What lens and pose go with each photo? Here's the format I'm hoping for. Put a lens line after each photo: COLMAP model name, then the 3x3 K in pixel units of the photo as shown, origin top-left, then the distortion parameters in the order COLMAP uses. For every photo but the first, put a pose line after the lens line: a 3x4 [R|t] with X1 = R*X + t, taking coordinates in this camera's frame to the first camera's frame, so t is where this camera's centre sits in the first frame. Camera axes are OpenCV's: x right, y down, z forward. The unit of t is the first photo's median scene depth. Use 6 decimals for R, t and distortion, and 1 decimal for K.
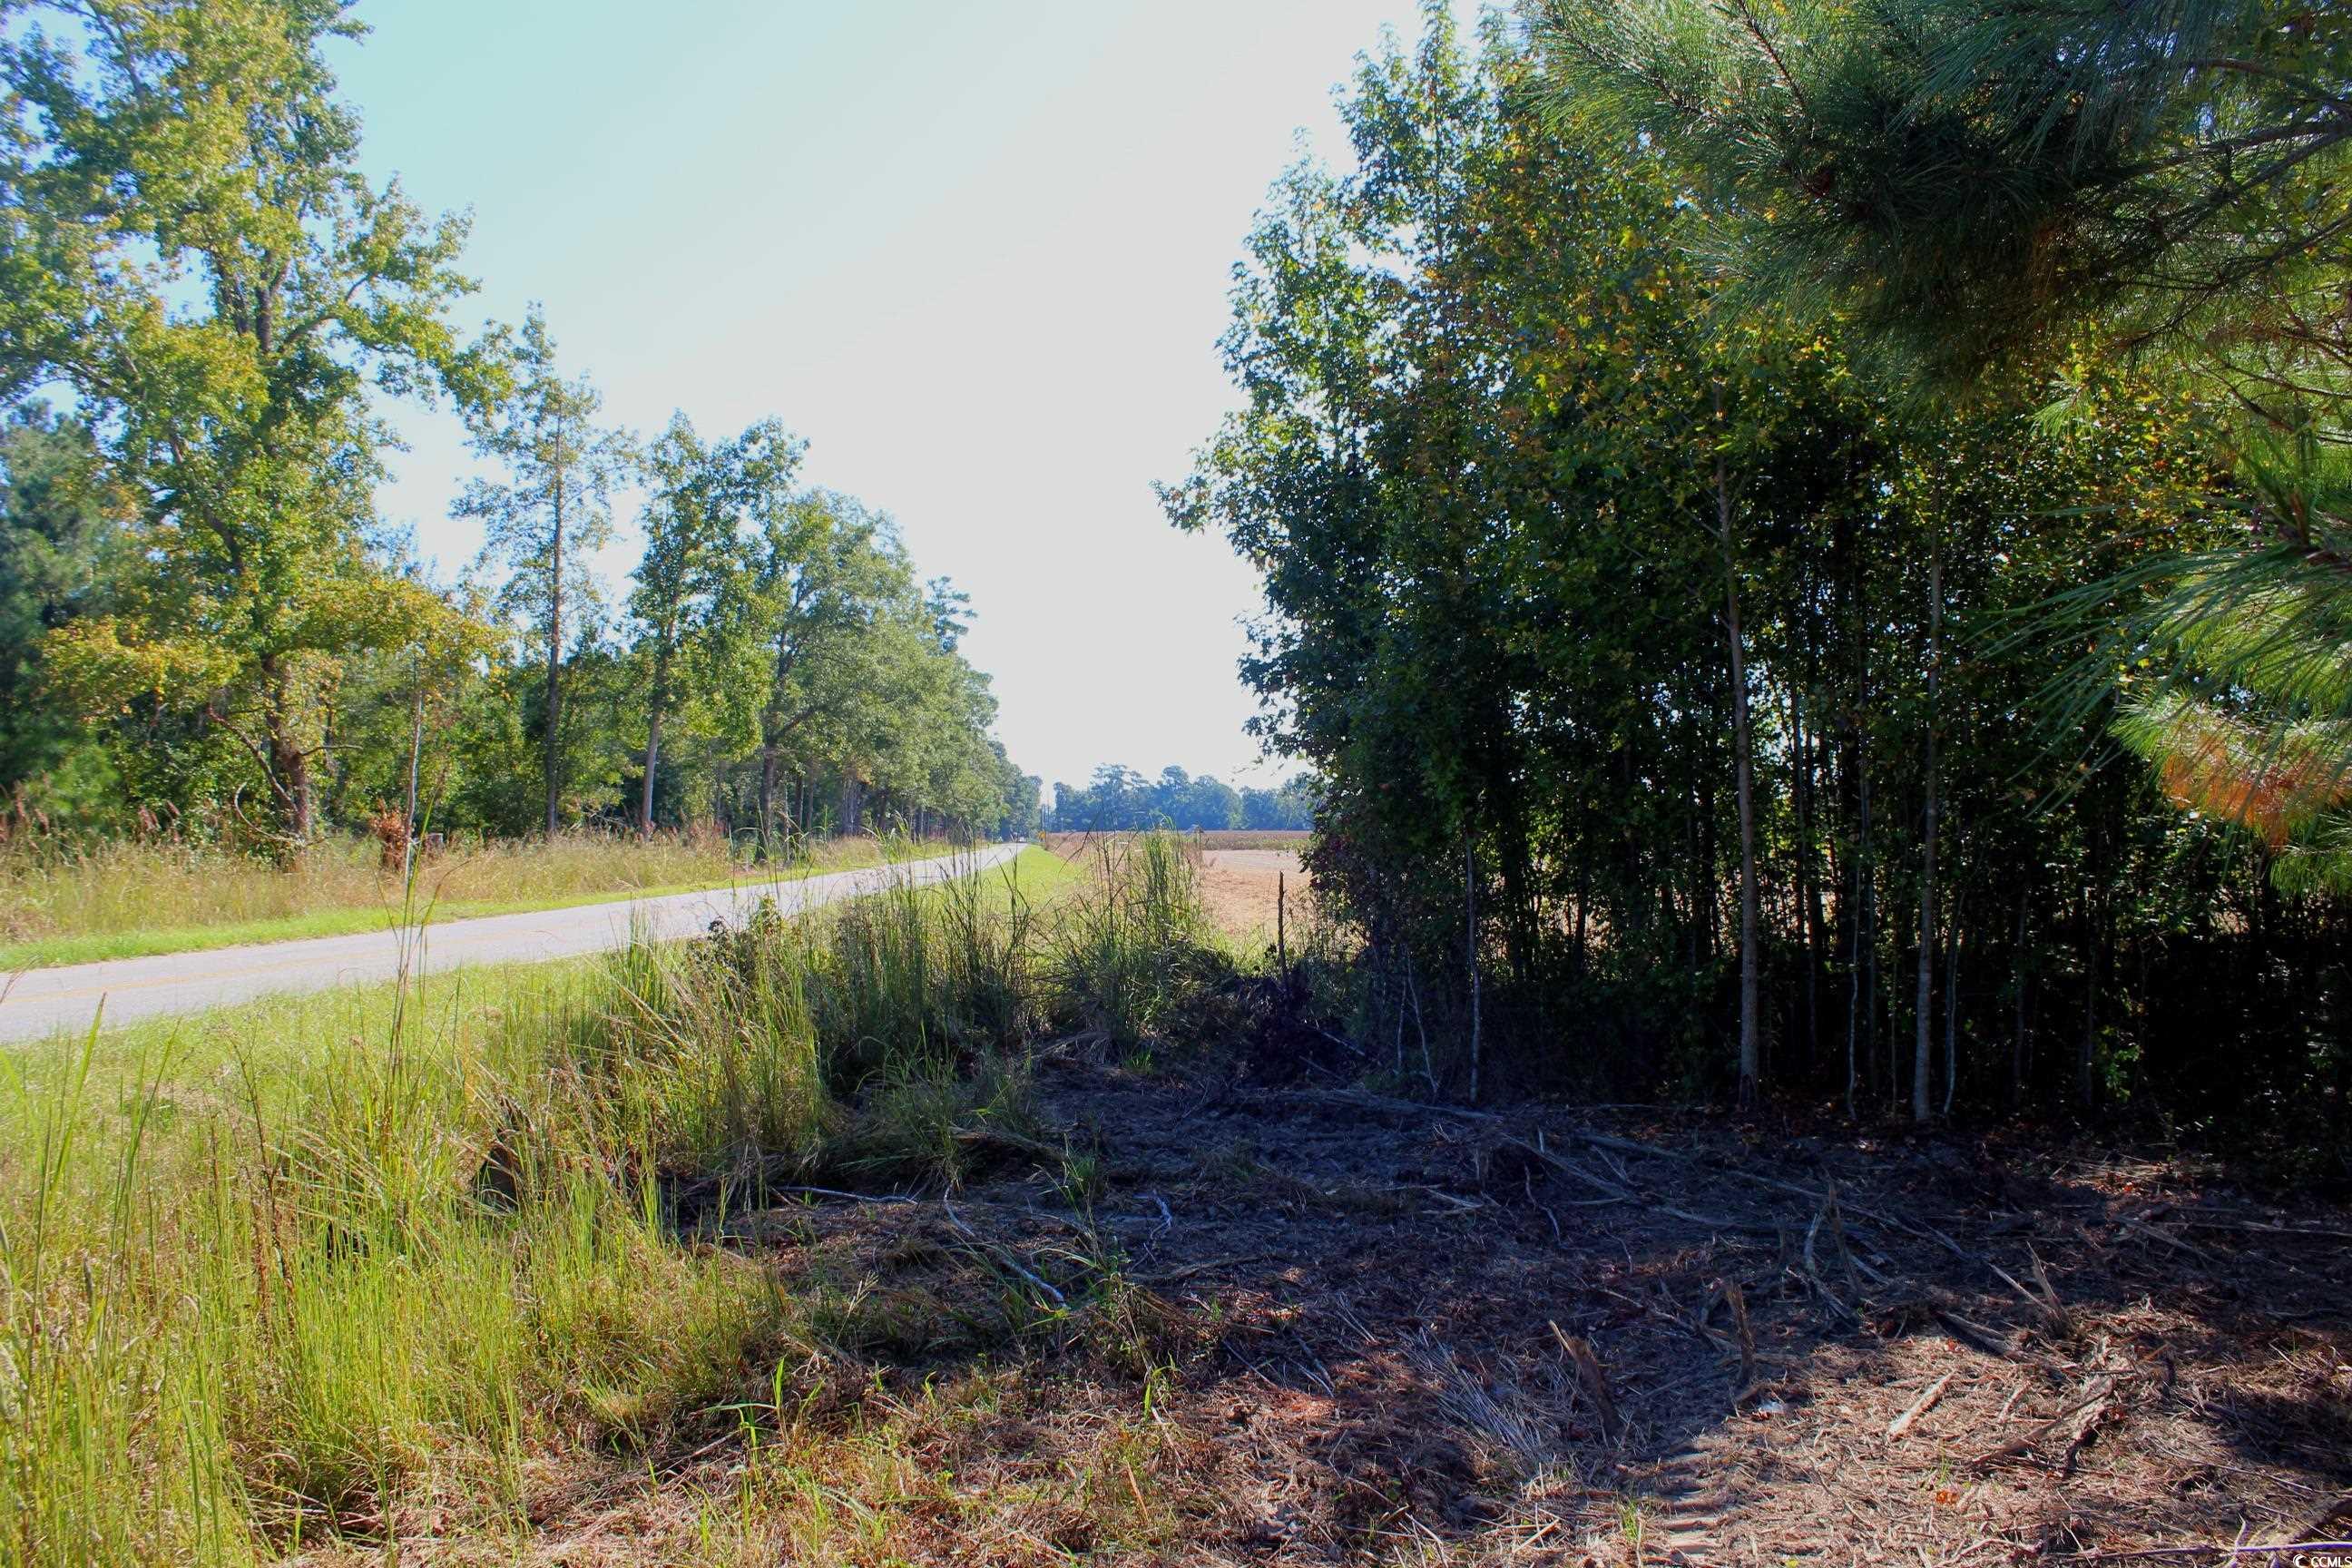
lens RADIAL K [[1966.0, 0, 1187.4], [0, 1966.0, 782.6], [0, 0, 1]] dist [-0.169806, 0.153857]
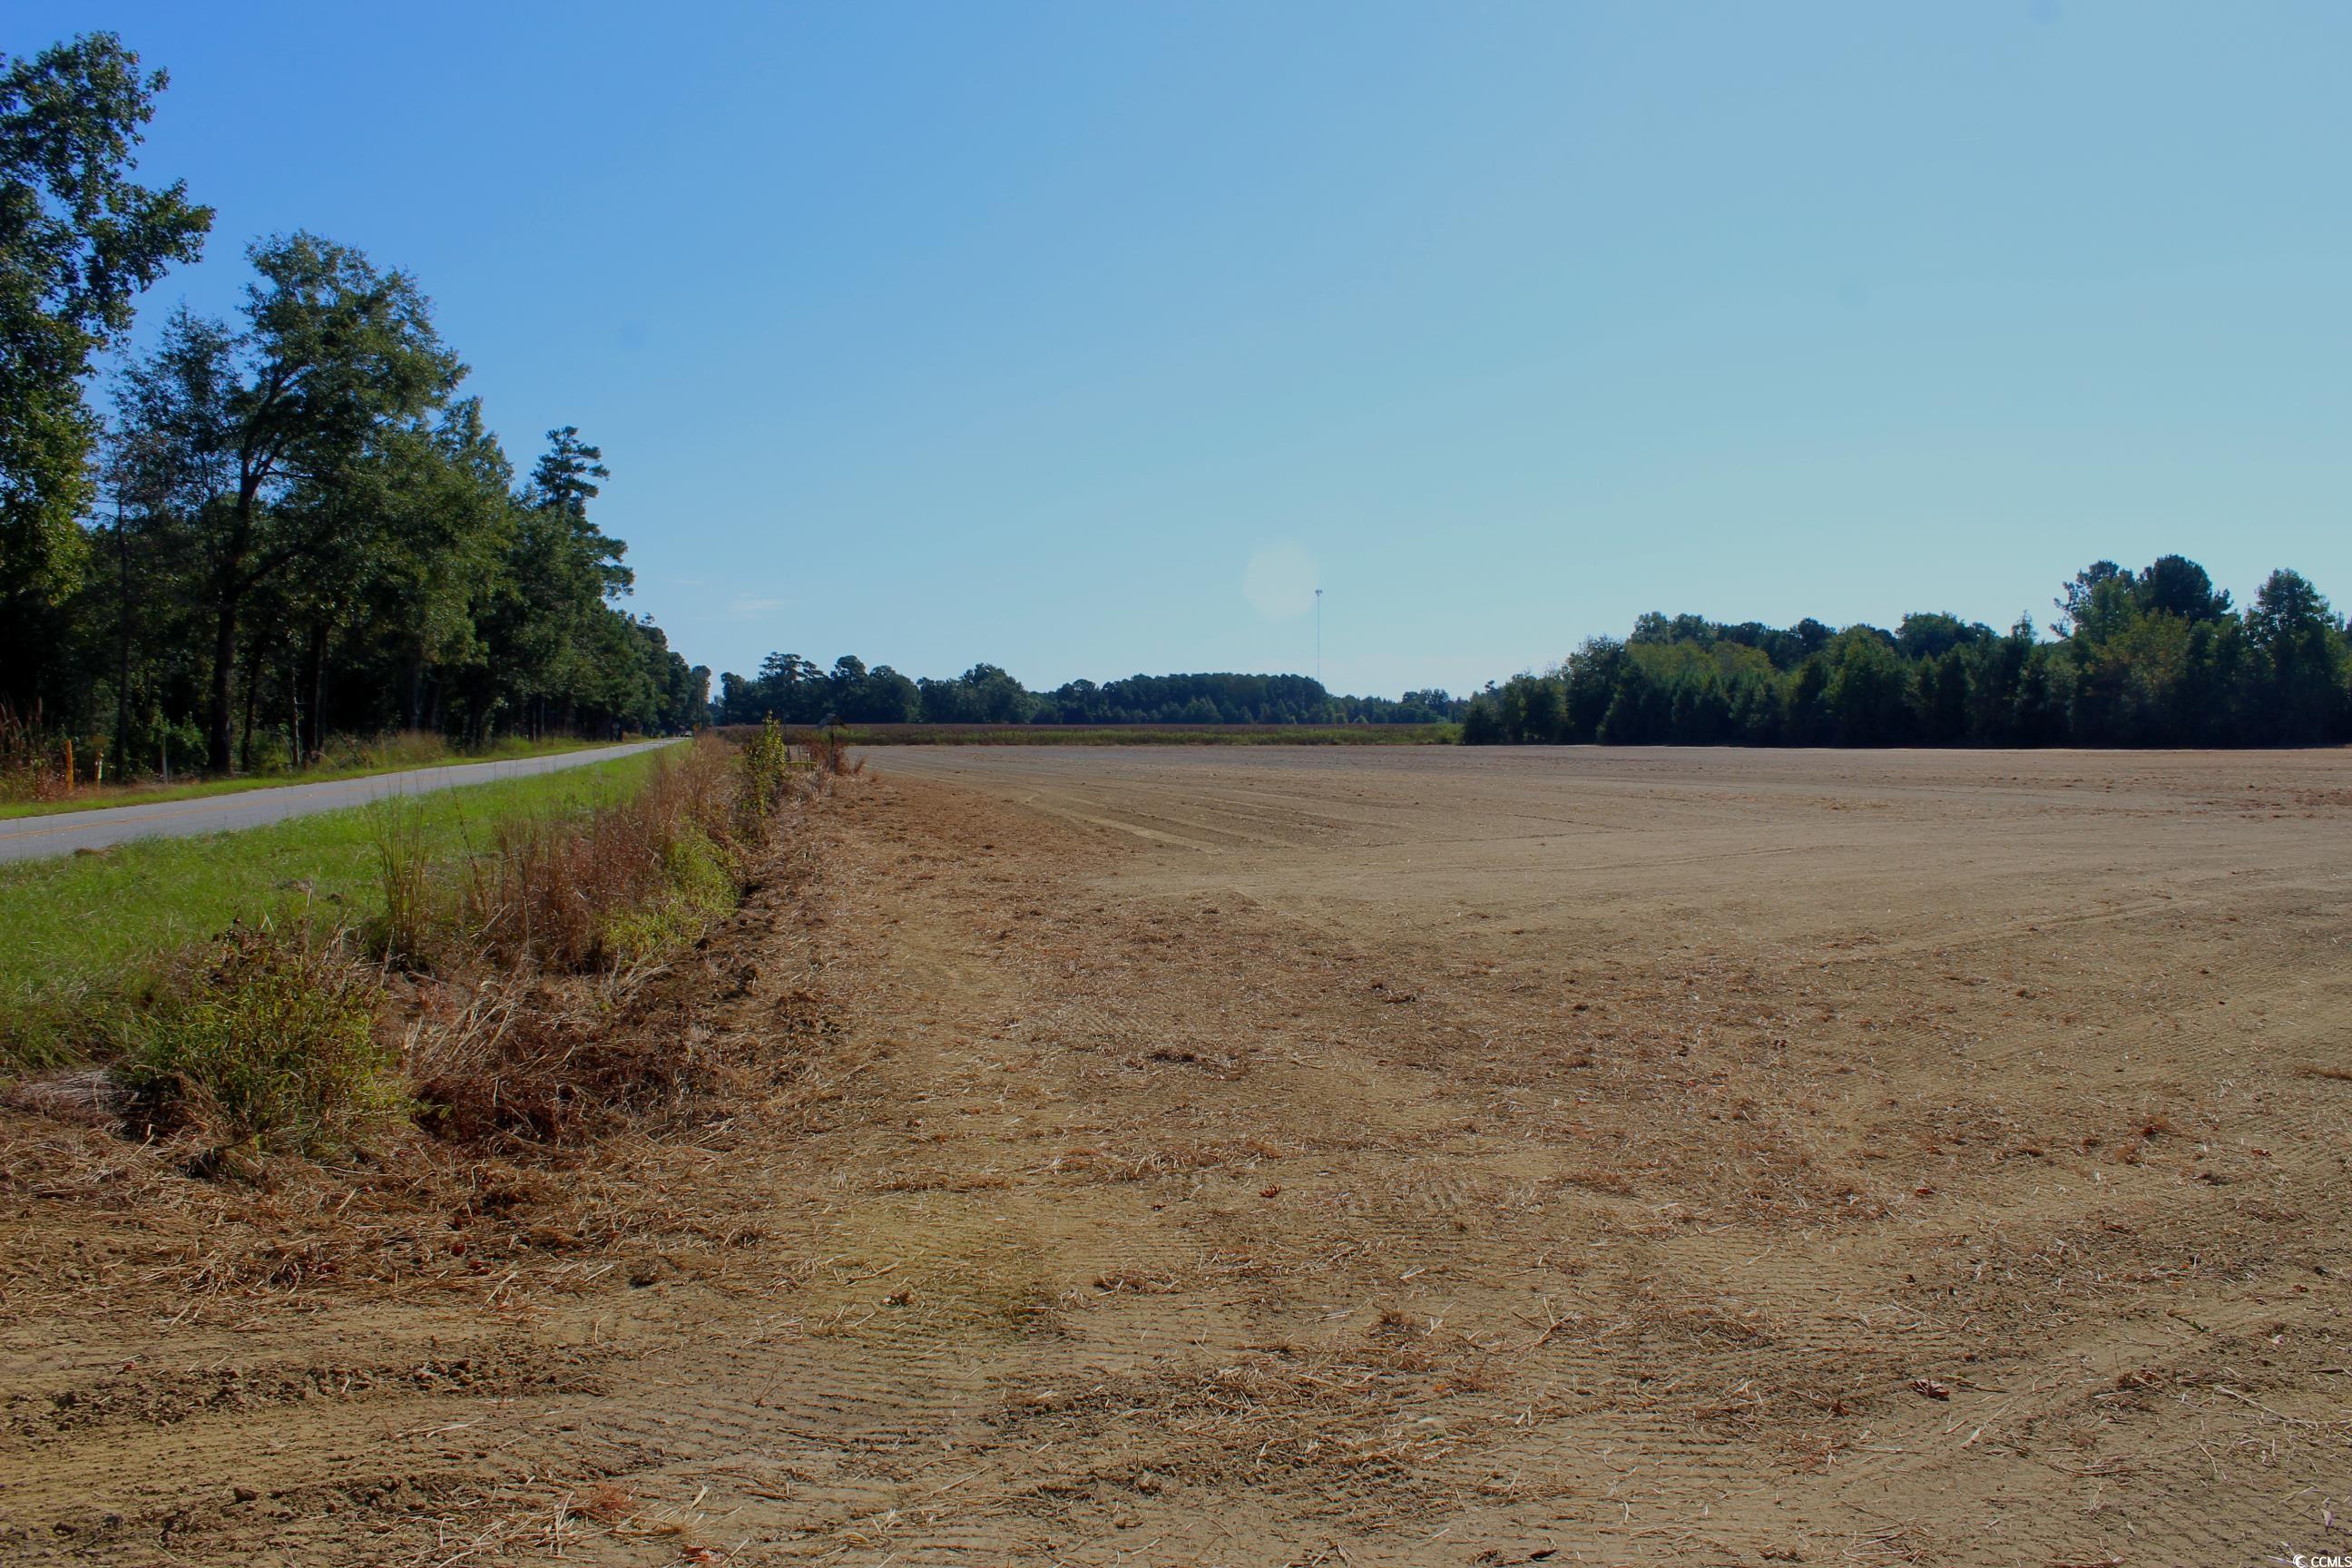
lens RADIAL K [[1966.0, 0, 1187.4], [0, 1966.0, 782.6], [0, 0, 1]] dist [-0.169806, 0.153857]
pose [[0.986844, -0.002060, 0.161664, 0.006471], [-0.006704, 0.998538, 0.053644, 0.002881], [-0.161539, -0.054022, 0.985387, 0.114133]]
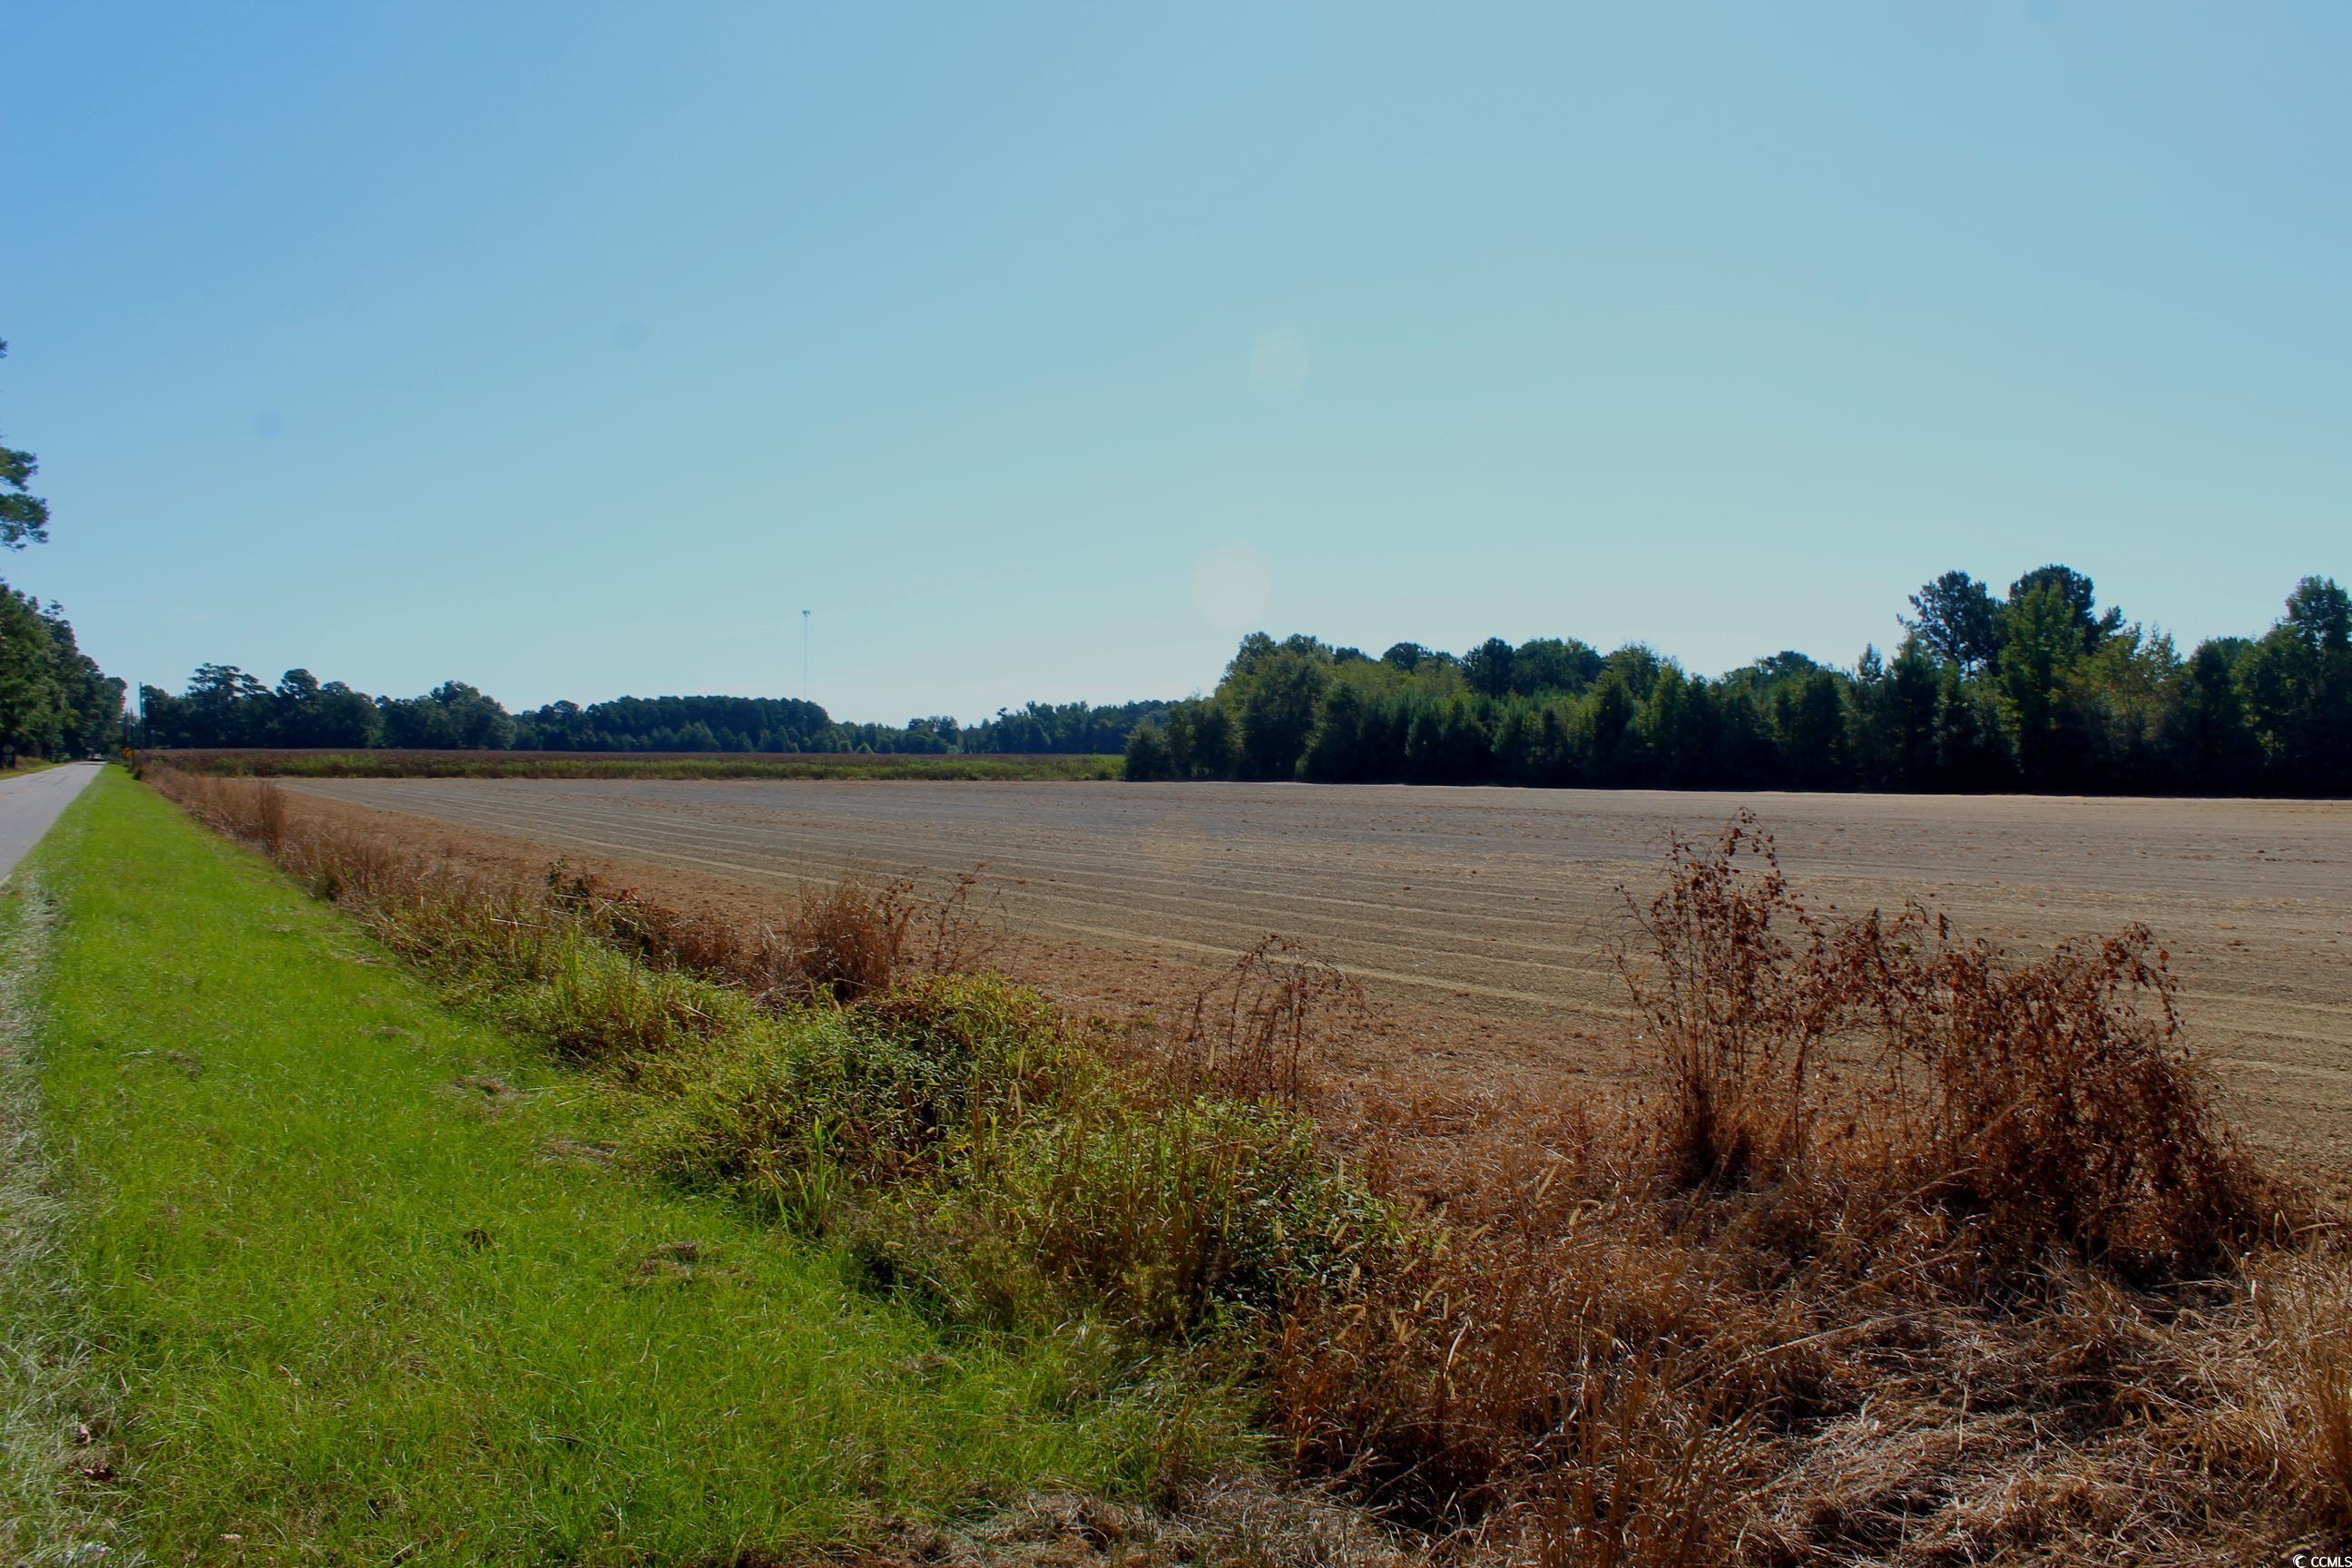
lens RADIAL K [[1966.0, 0, 1187.4], [0, 1966.0, 782.6], [0, 0, 1]] dist [-0.169806, 0.153857]
pose [[0.905154, 0.005345, 0.425050, -0.031164], [-0.022391, 0.999132, 0.035119, 0.008831], [-0.424493, -0.041305, 0.904488, 0.386515]]
